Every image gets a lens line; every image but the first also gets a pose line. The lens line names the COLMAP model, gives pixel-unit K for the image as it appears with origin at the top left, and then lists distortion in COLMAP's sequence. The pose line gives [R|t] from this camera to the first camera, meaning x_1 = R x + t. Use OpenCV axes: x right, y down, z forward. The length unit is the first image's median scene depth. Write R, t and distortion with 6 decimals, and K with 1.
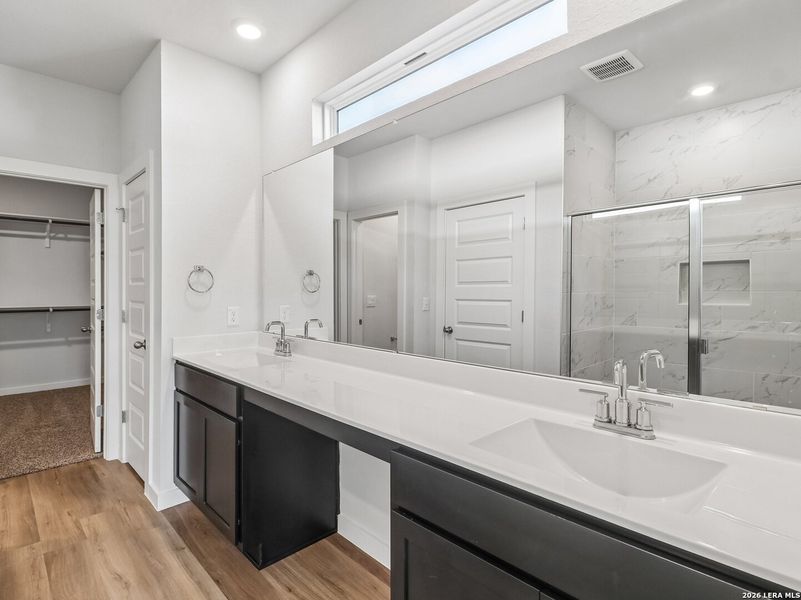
lens RADIAL K [[428.7, 0, 393.5], [0, 428.7, 297.8], [0, 0, 1]] dist [-0.001986, -0.012439]
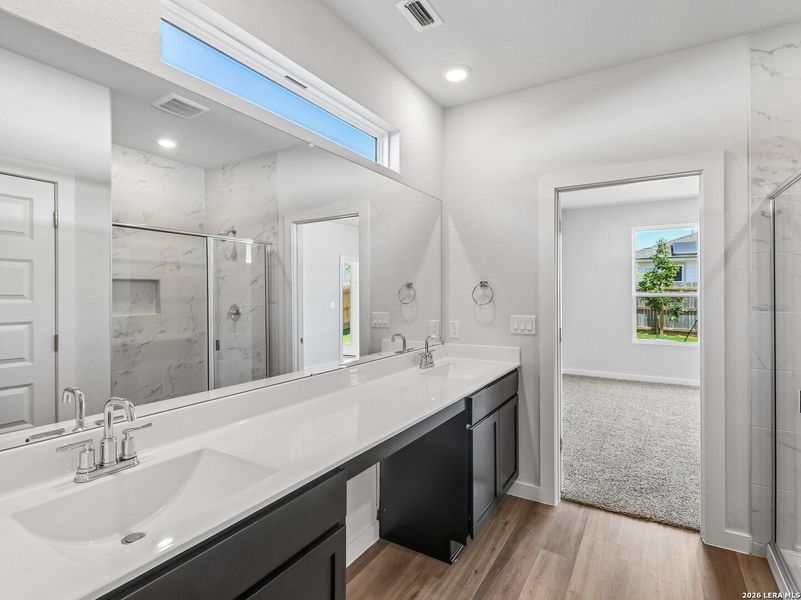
lens RADIAL K [[428.7, 0, 393.5], [0, 428.7, 297.8], [0, 0, 1]] dist [-0.001986, -0.012439]
pose [[-0.271602, -0.001683, 0.962408, -0.620906], [0.016607, 0.999841, 0.006435, -0.031471], [-0.962266, 0.017730, -0.271531, 0.667023]]
